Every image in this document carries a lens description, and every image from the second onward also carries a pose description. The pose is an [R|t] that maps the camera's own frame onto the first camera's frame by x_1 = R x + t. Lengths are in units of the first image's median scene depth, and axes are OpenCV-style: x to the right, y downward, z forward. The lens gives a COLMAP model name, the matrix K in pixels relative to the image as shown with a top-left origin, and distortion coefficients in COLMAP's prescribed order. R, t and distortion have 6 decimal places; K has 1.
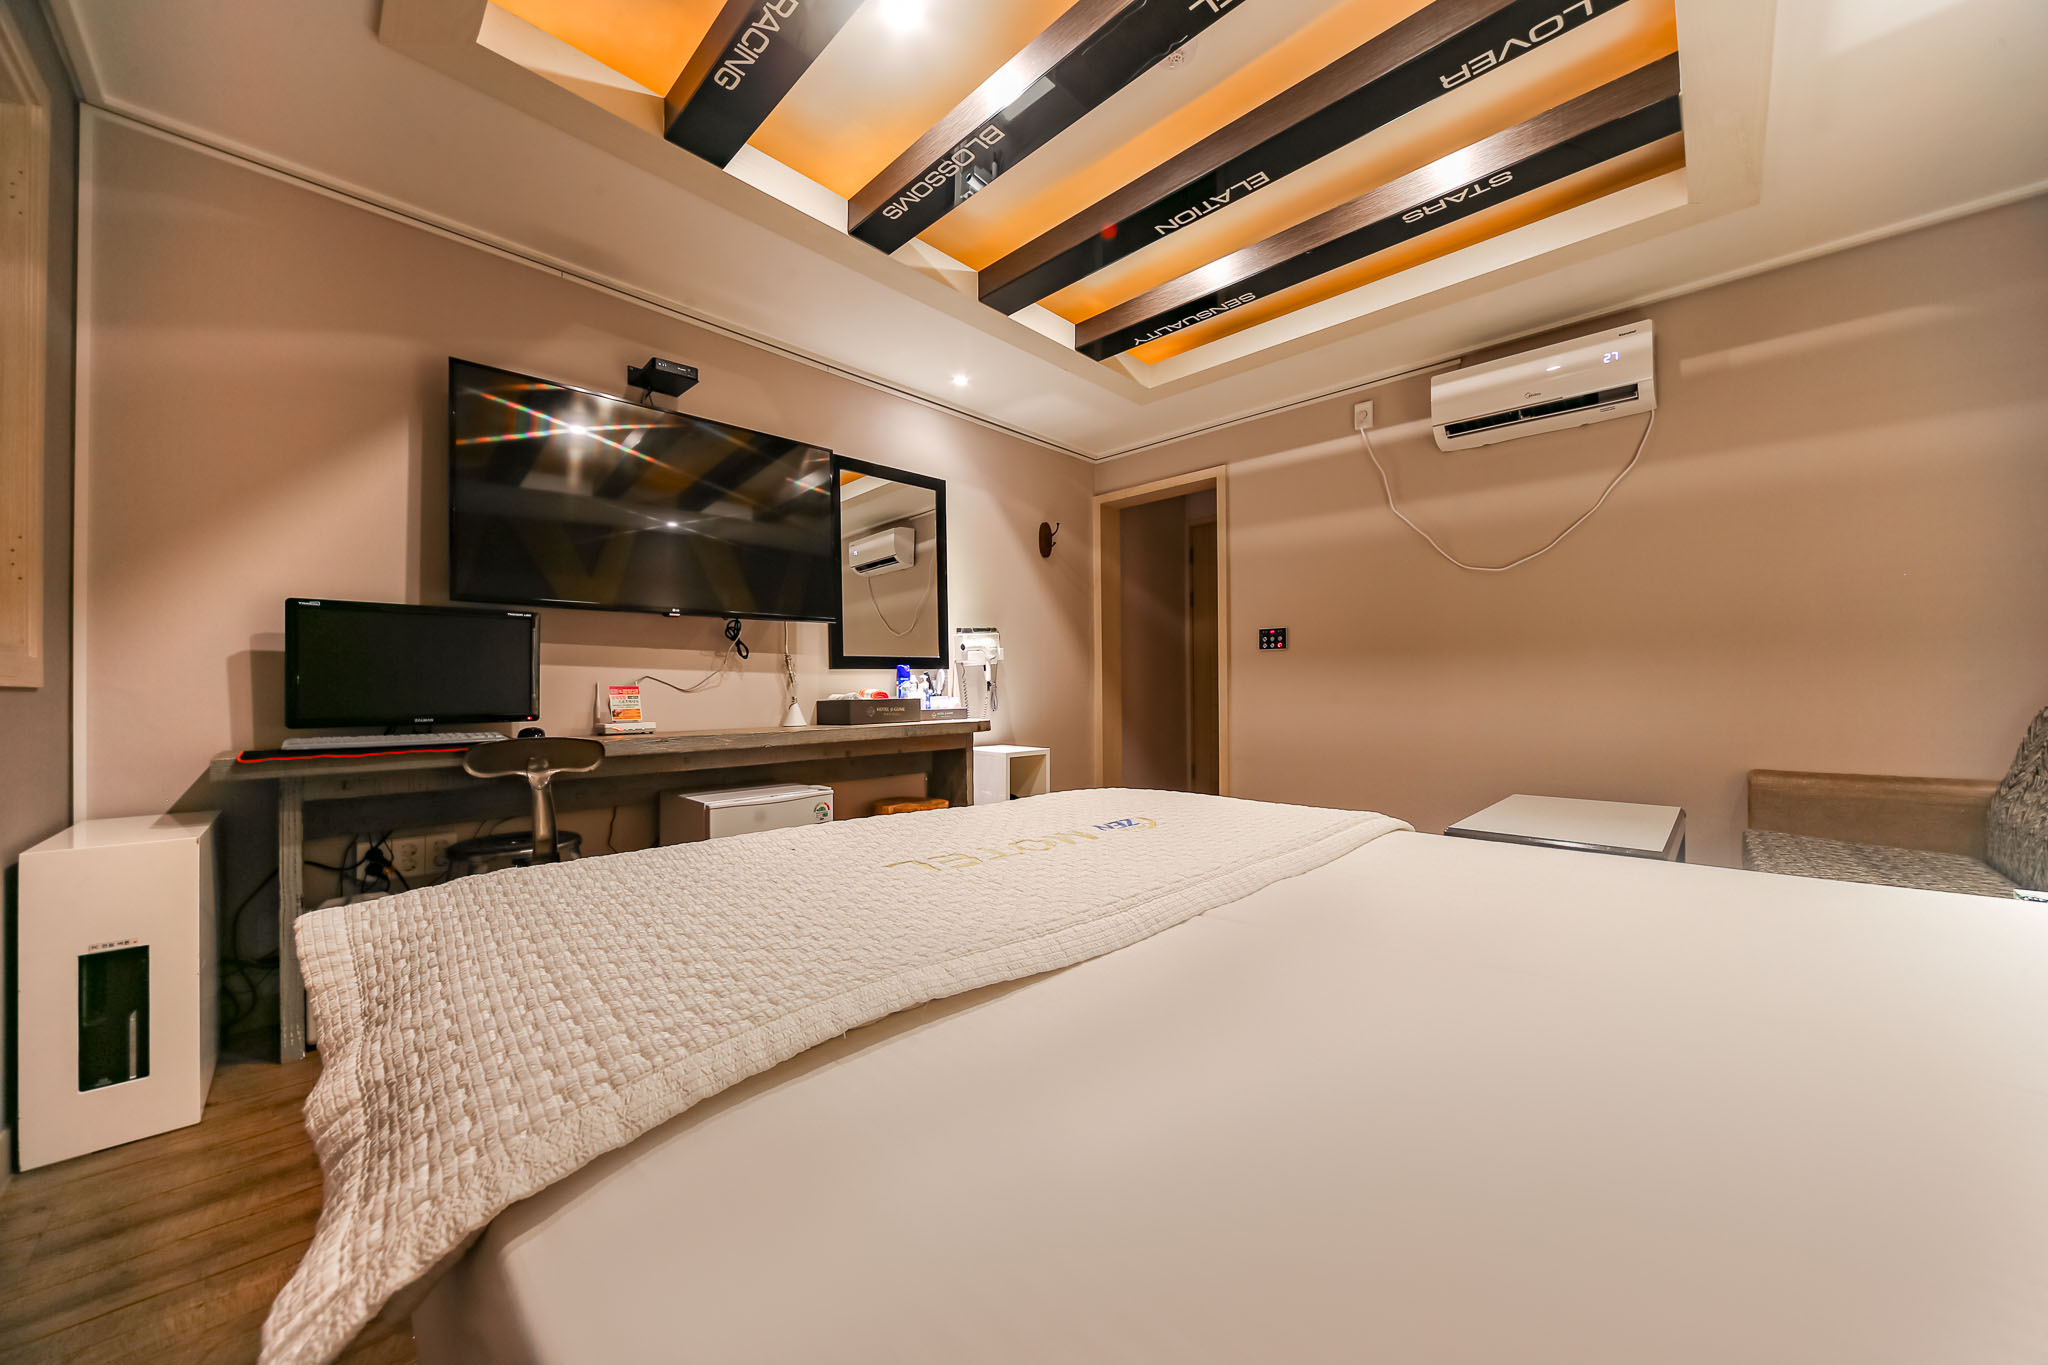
lens RADIAL K [[722.2, 0, 1033.4], [0, 722.2, 683.2], [0, 0, 1]] dist [-0.013324, 0.000093]
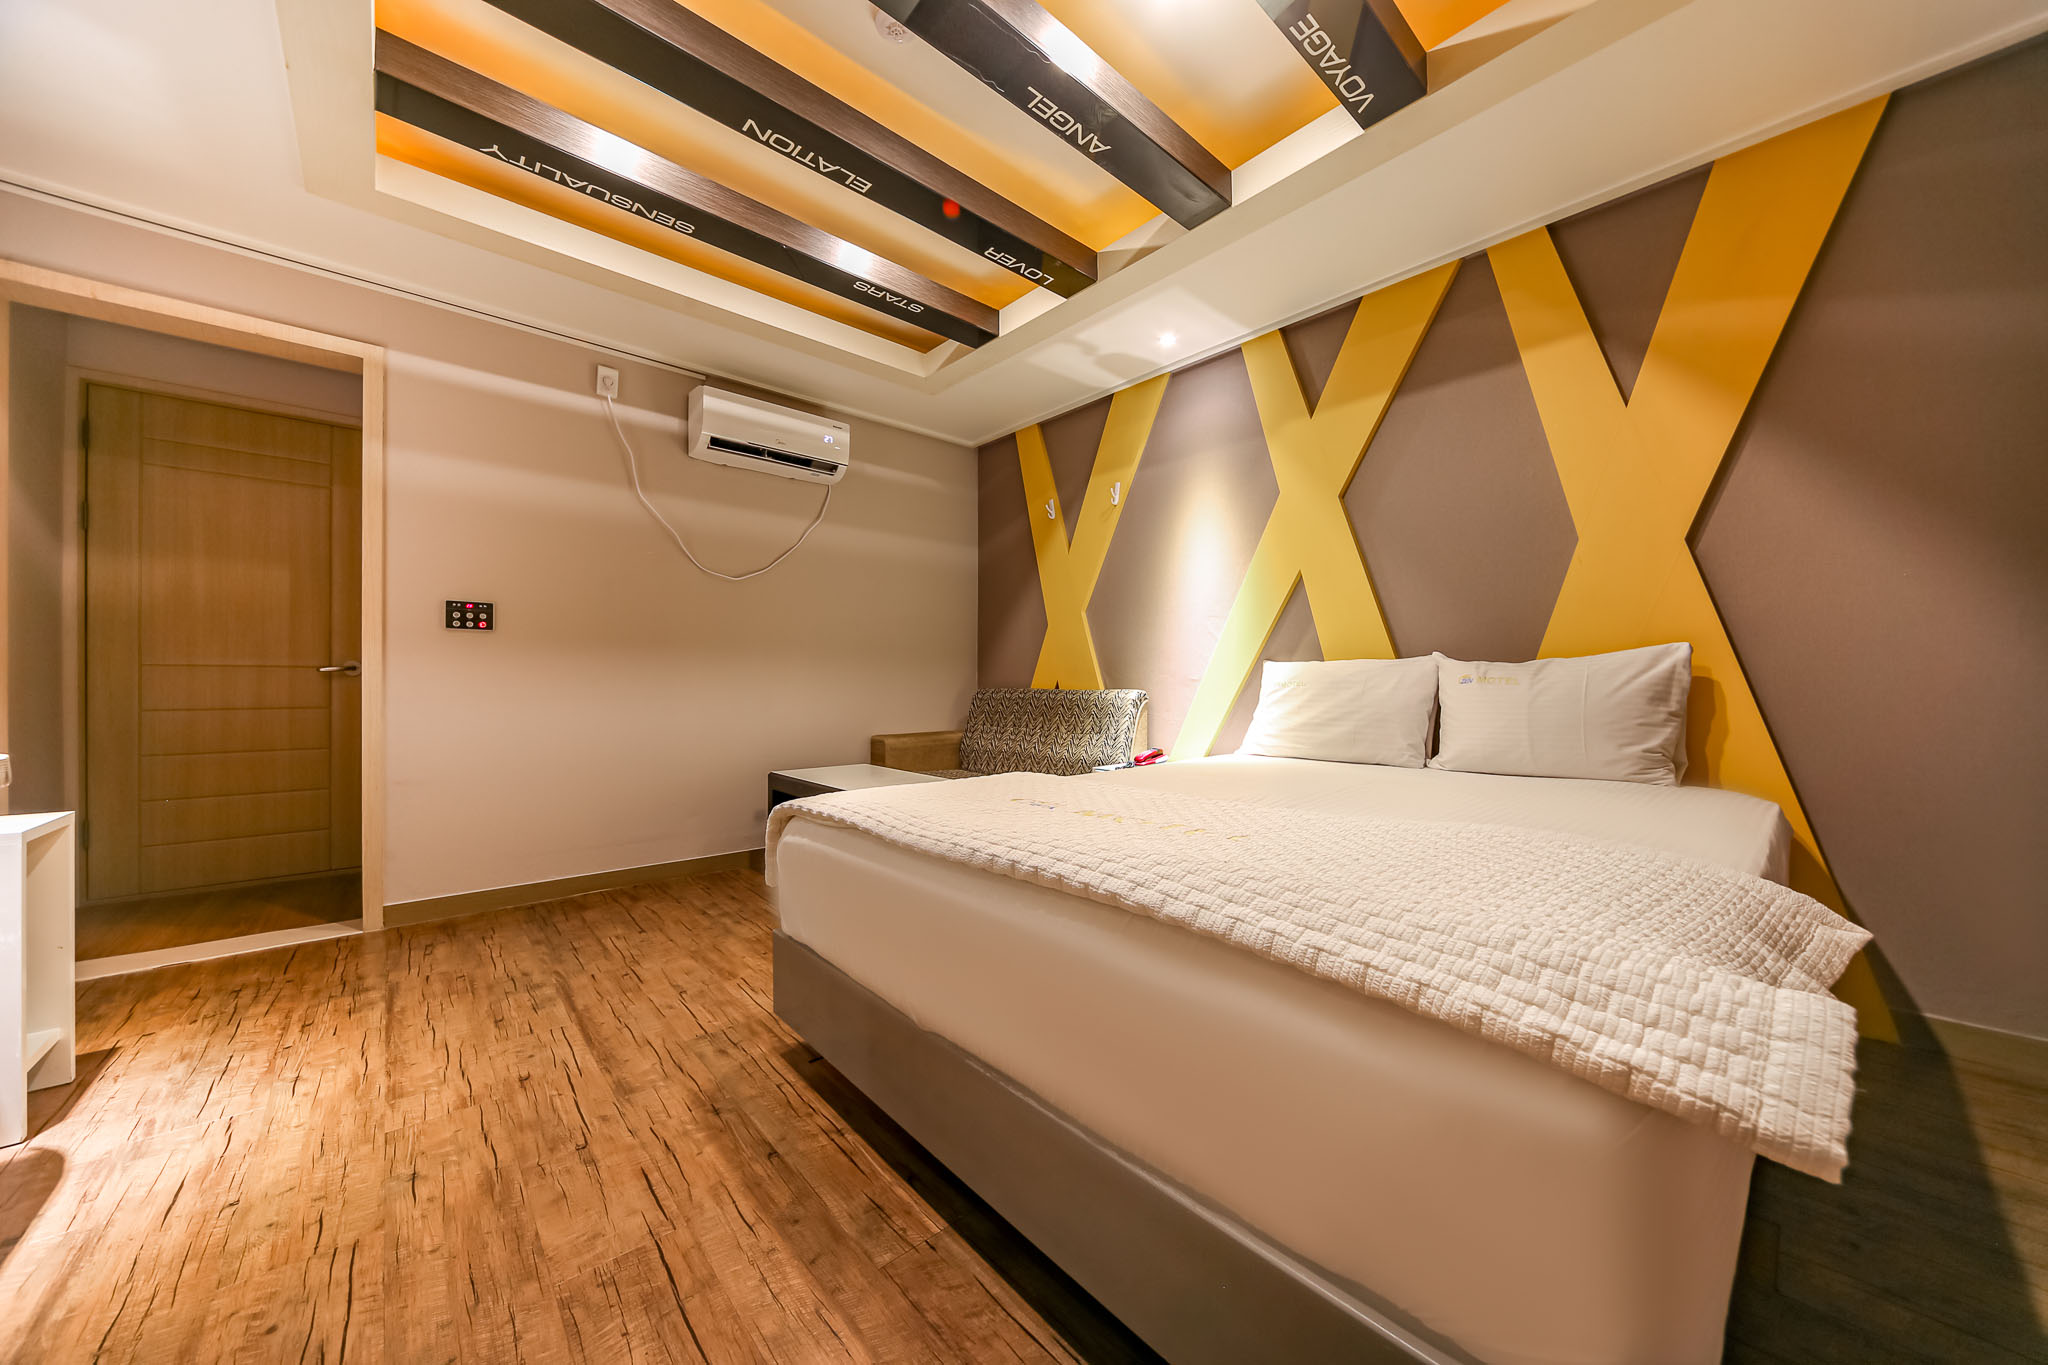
lens RADIAL K [[706.8, 0, 1024.0], [0, 706.8, 682.5], [0, 0, 1]] dist [0.001292, 0.000146]
pose [[0.089367, -0.001598, 0.995997, -0.395259], [-0.017268, 0.999846, 0.003153, -0.004484], [-0.995849, -0.017480, 0.089326, 0.400640]]
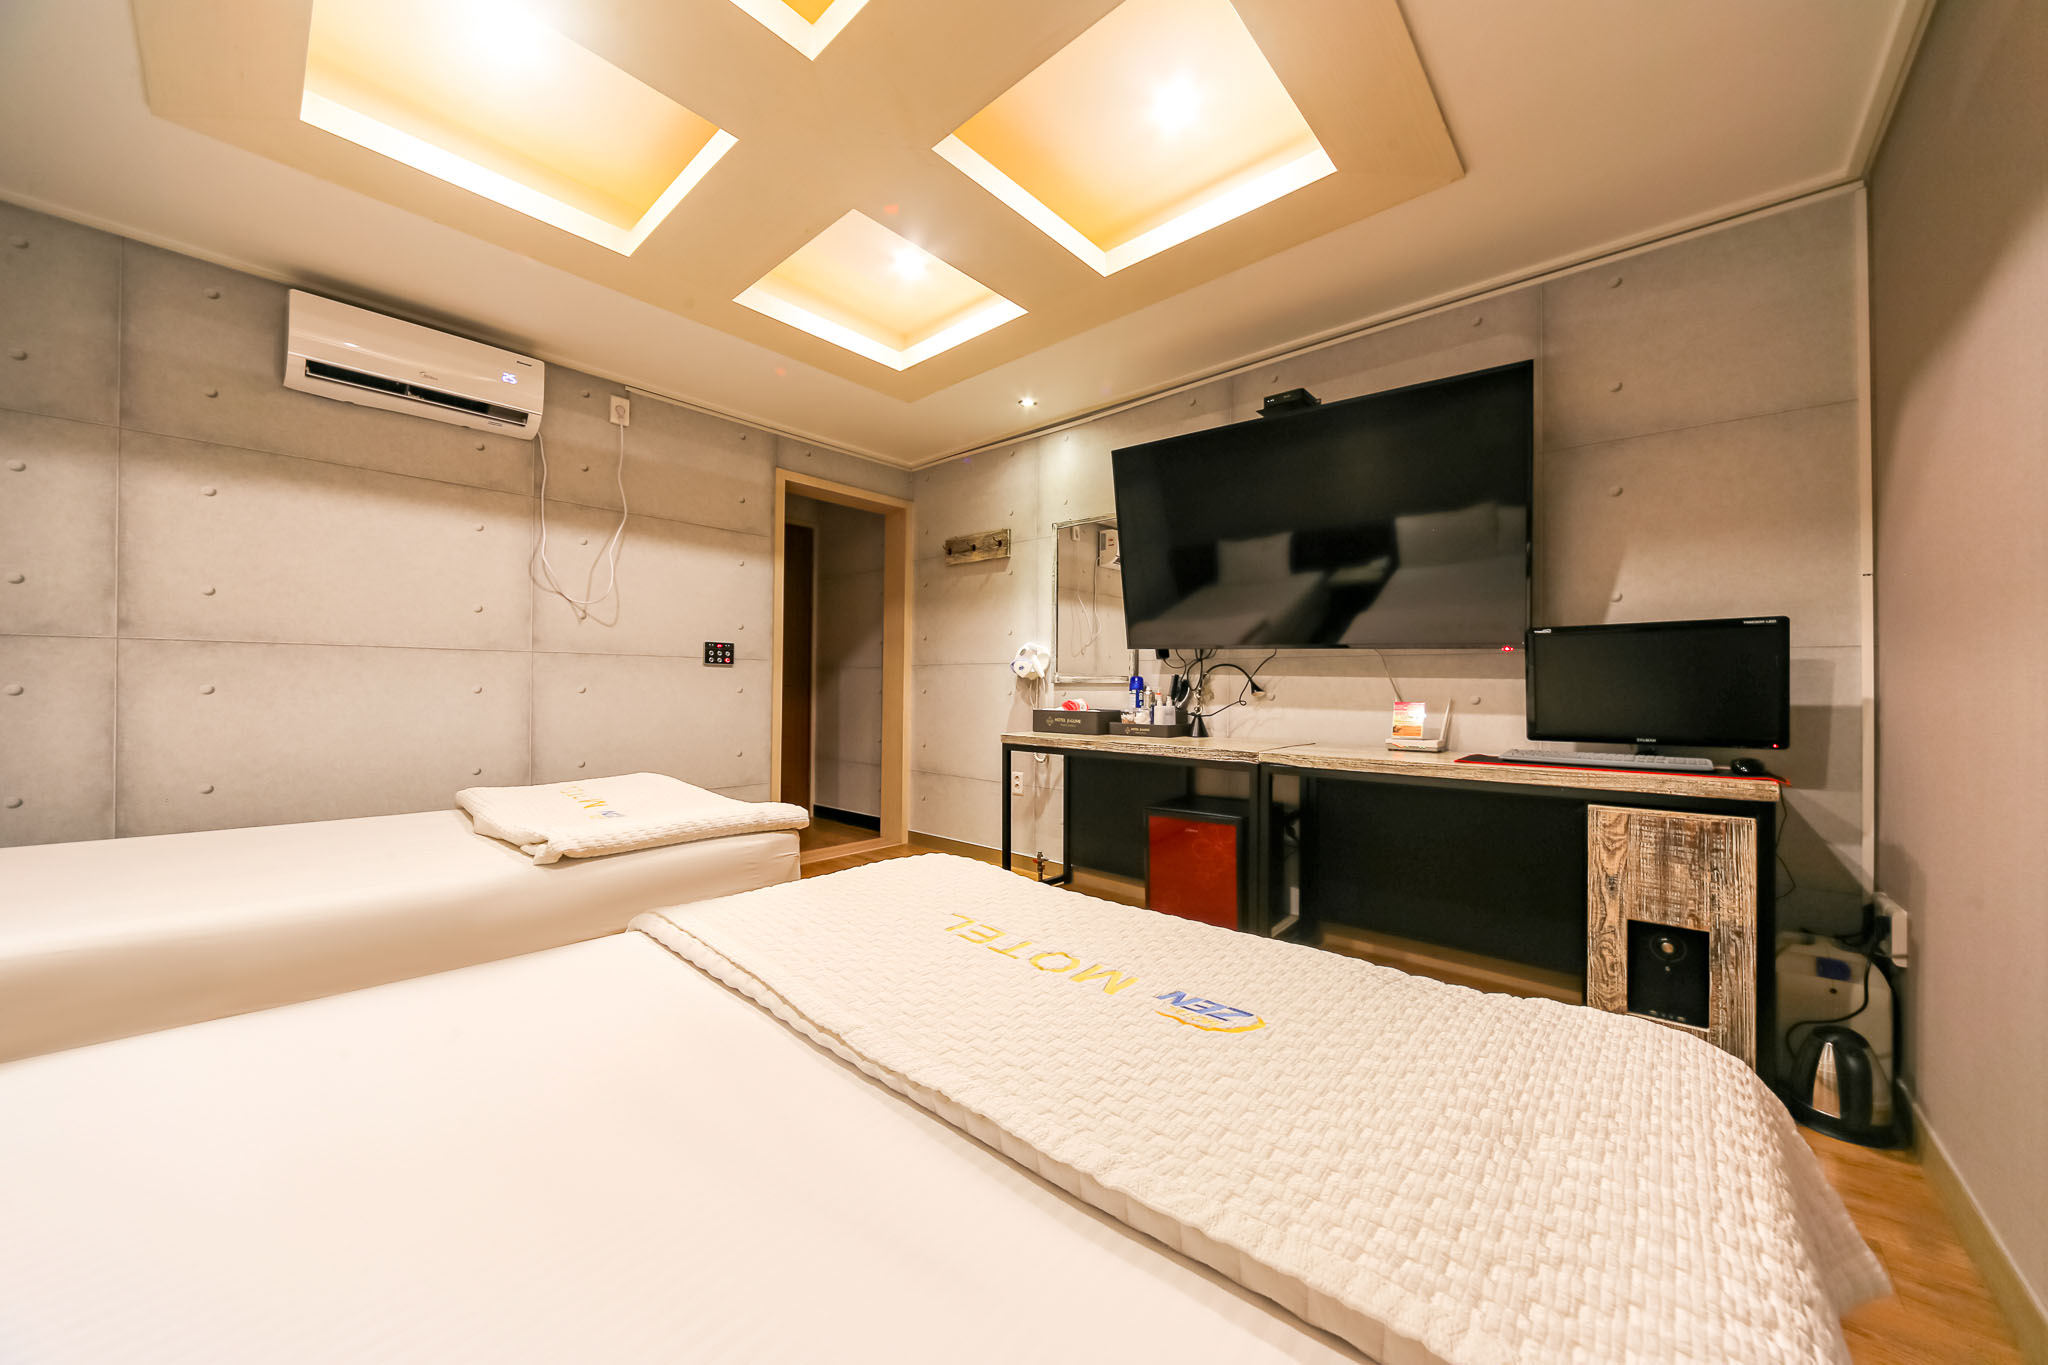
lens RADIAL K [[722.2, 0, 1033.4], [0, 722.2, 683.2], [0, 0, 1]] dist [-0.013324, 0.000093]
pose [[-0.057184, 0.019019, 0.998182, -0.726387], [-0.021149, 0.999571, -0.020257, -0.012703], [-0.998140, -0.022269, -0.056757, 0.715042]]
